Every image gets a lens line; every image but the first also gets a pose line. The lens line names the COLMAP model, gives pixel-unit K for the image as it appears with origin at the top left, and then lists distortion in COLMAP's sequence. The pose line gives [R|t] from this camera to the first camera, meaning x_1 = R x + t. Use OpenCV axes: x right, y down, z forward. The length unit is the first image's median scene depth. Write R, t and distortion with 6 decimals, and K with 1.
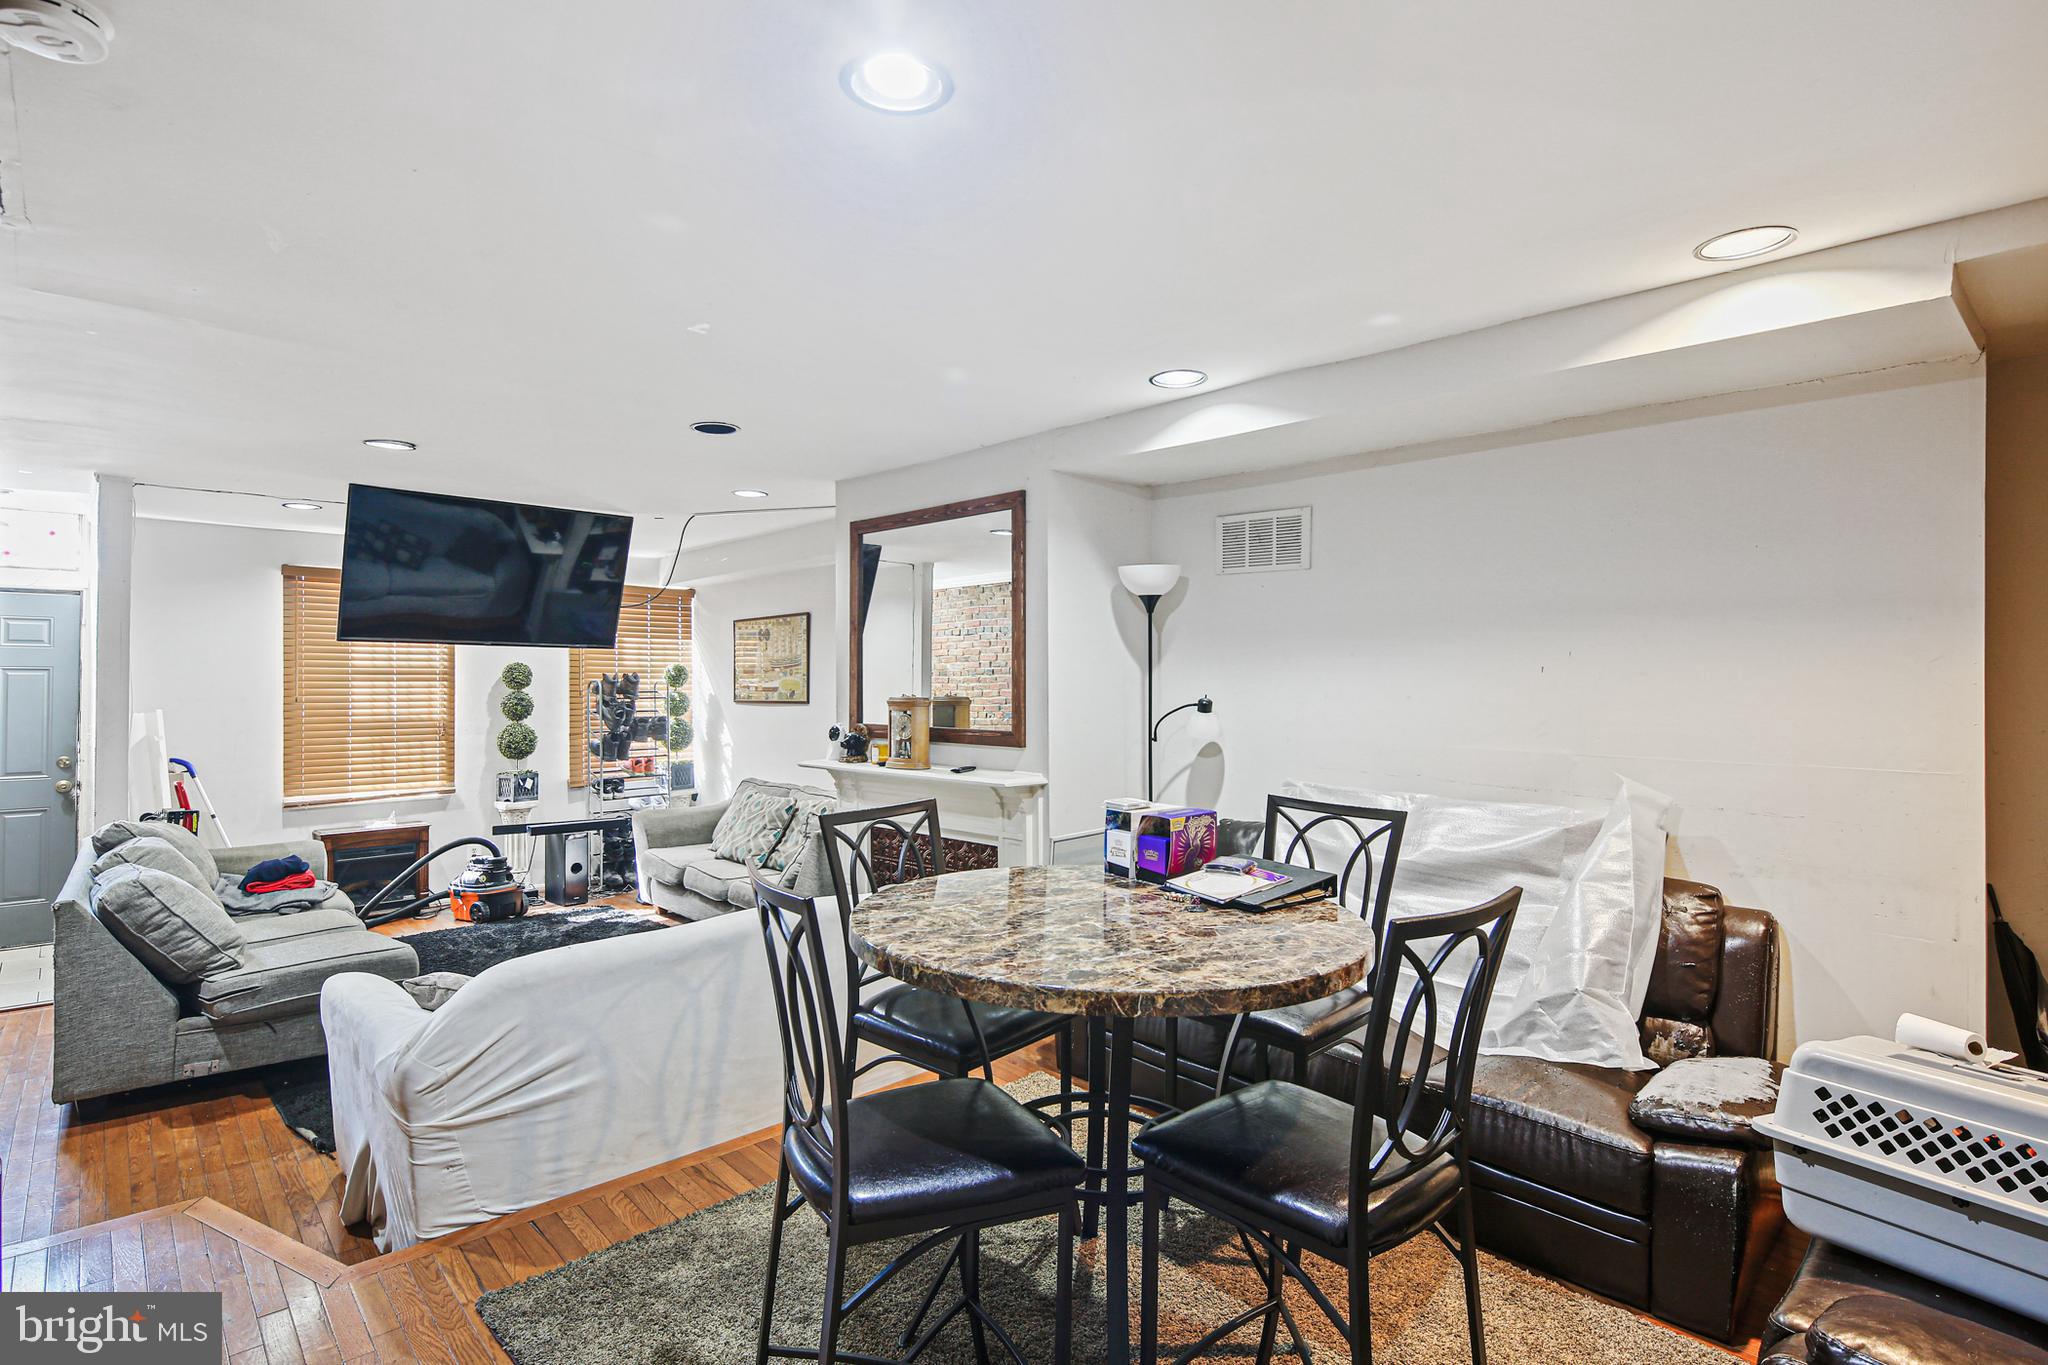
lens RADIAL K [[1001.5, 0, 1016.3], [0, 1001.5, 667.8], [0, 0, 1]] dist [-0.004787, 0.000634]
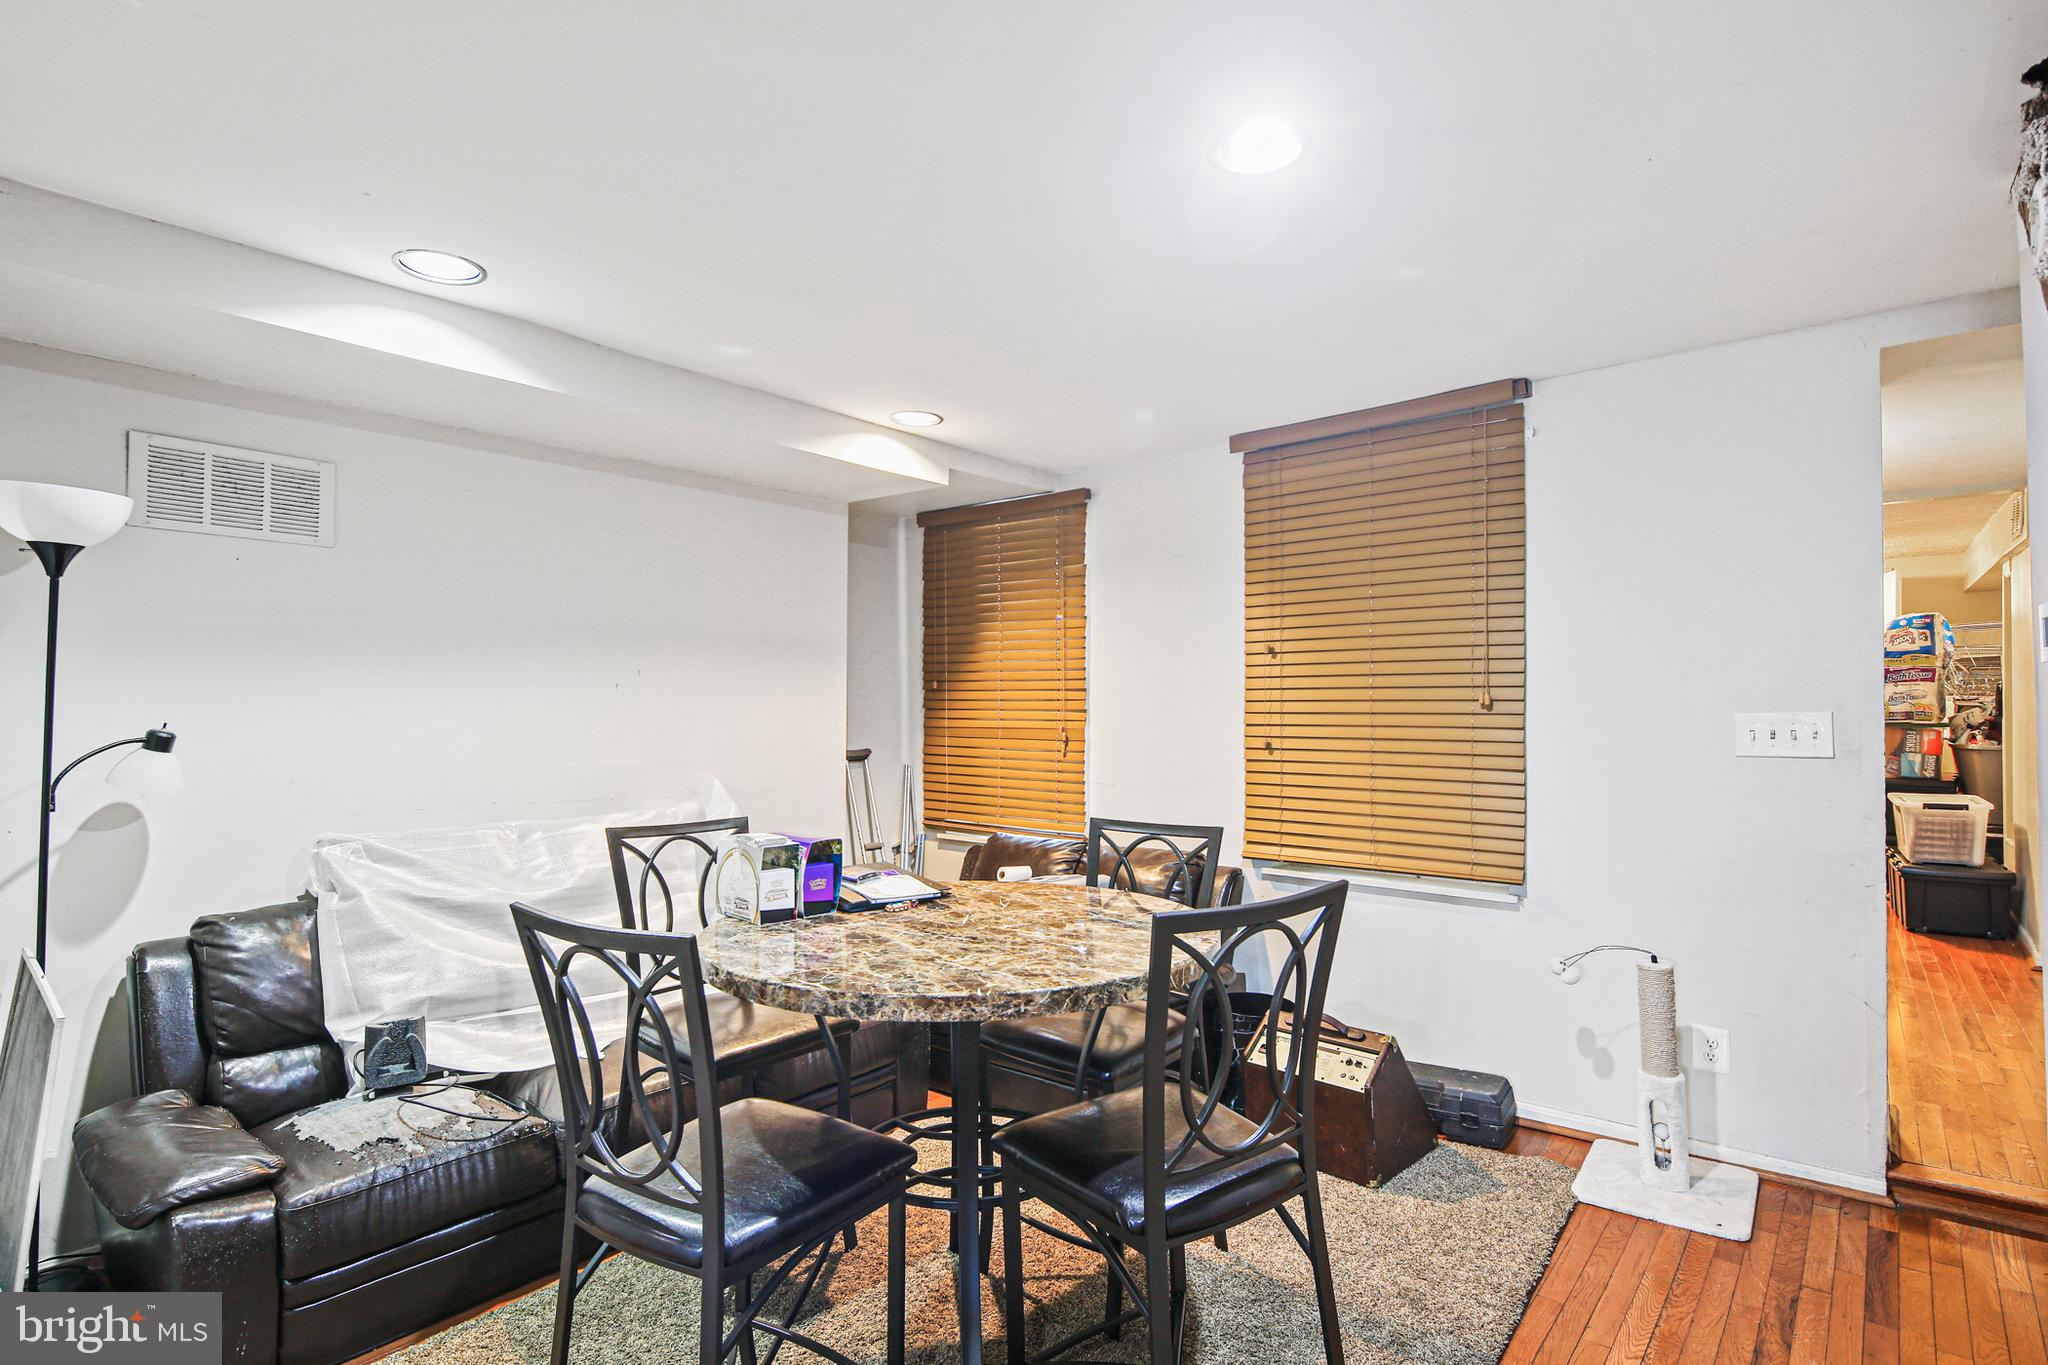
lens RADIAL K [[1020.7, 0, 1024.0], [0, 1020.7, 682.5], [0, 0, 1]] dist [-0.001054, -0.001766]
pose [[-0.105916, 0.011518, 0.994308, -0.283194], [-0.003565, 0.999922, -0.011962, 0.004609], [-0.994369, -0.004812, -0.105867, 0.316881]]
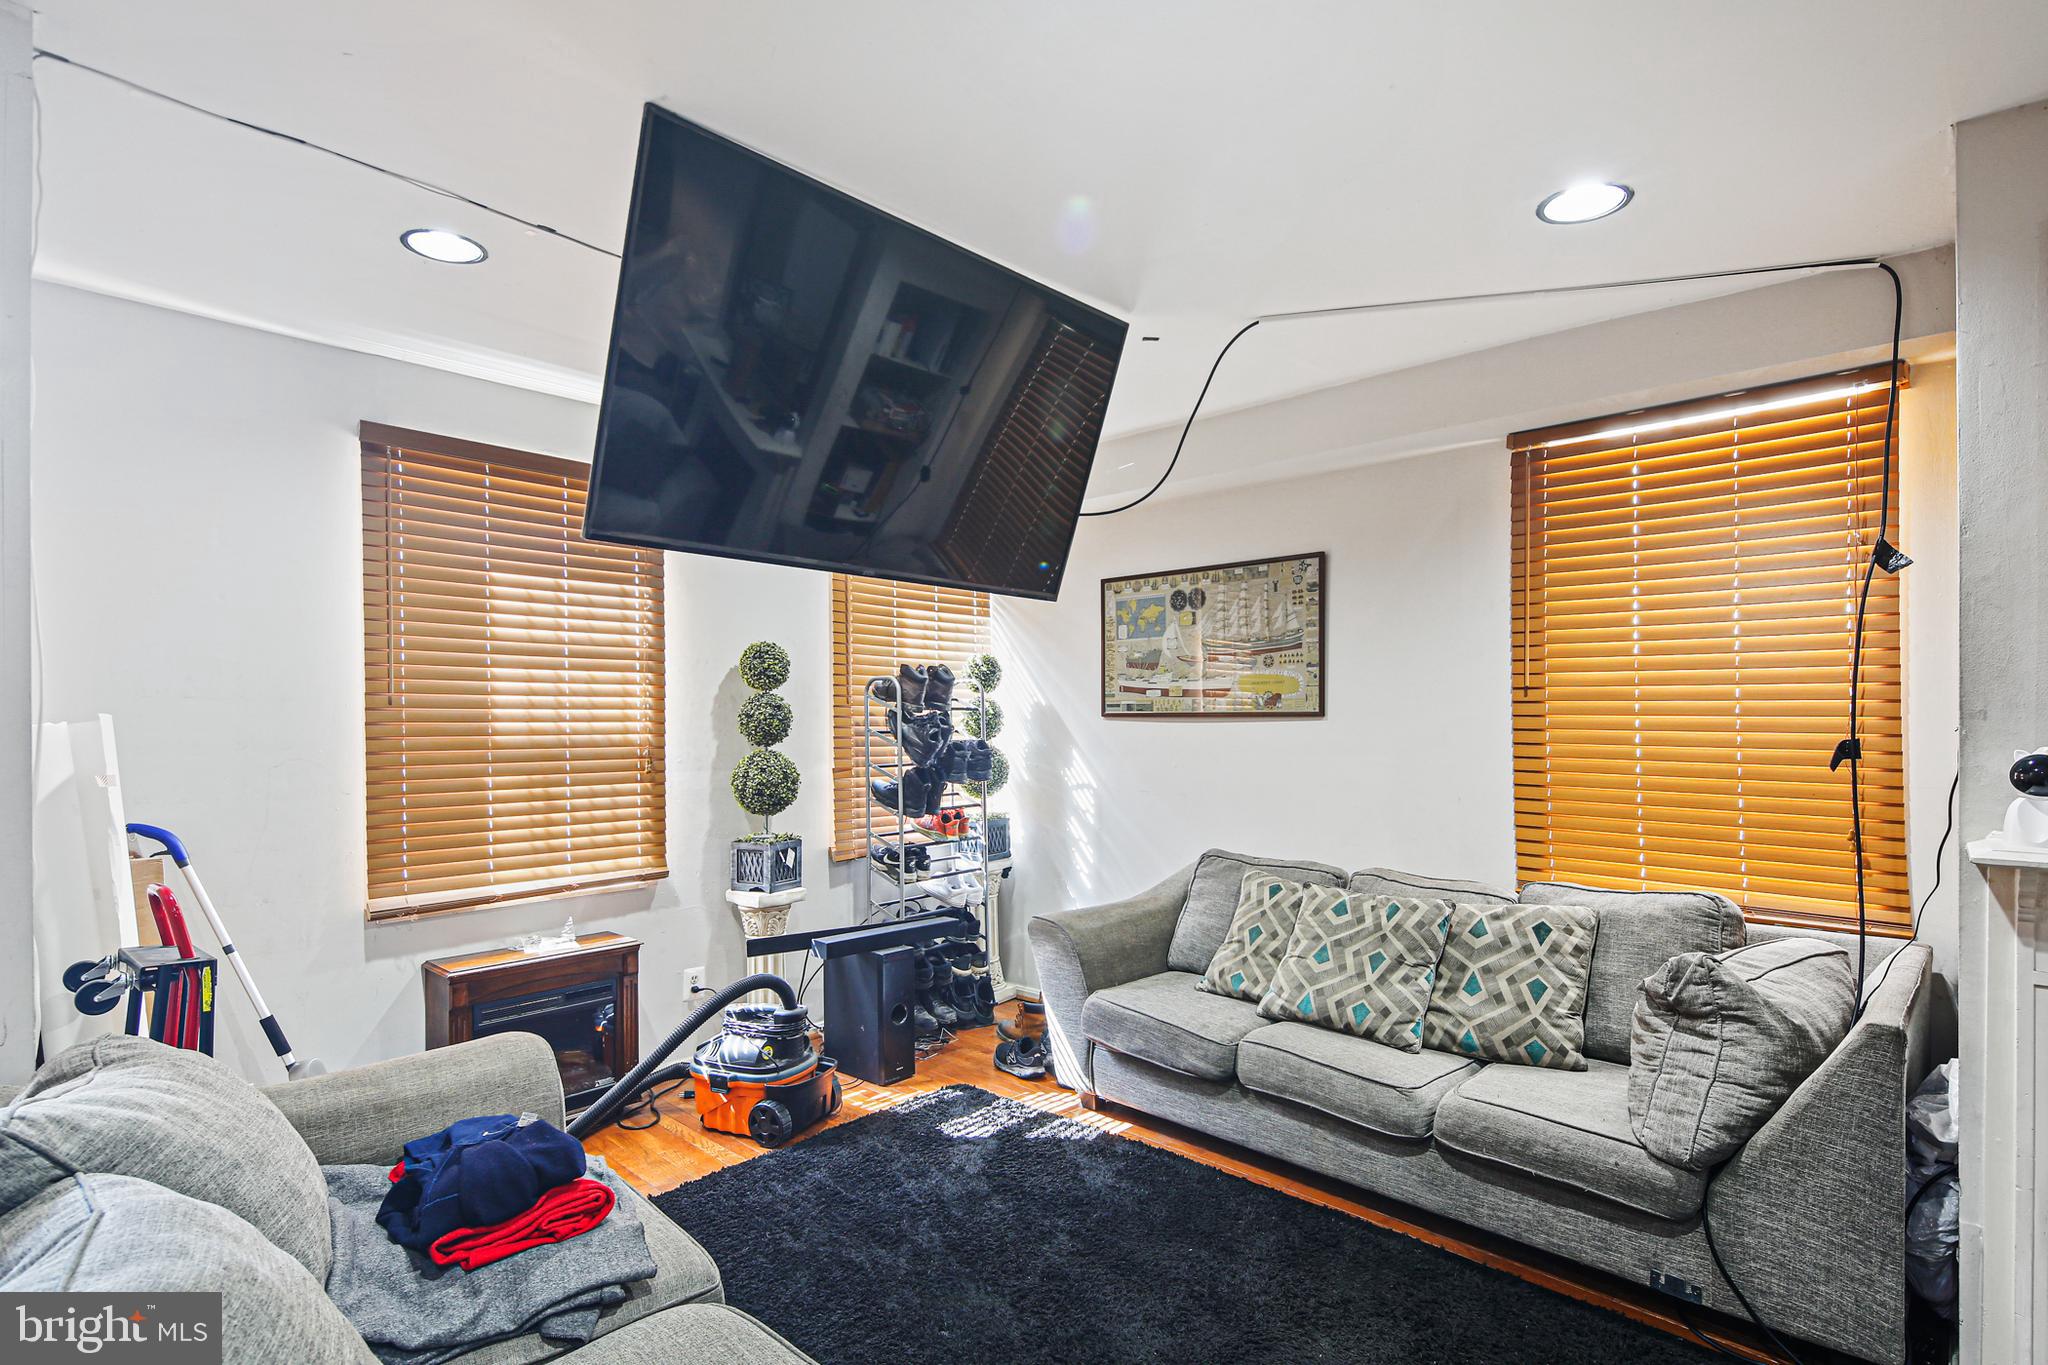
lens RADIAL K [[1003.3, 0, 1024.5], [0, 1003.3, 721.2], [0, 0, 1]] dist [0.000465, -0.000789]
pose [[0.998388, 0.003528, 0.056643, -0.416753], [-0.004734, 0.999765, 0.021177, 0.028586], [-0.056555, -0.021411, 0.998170, 0.466223]]
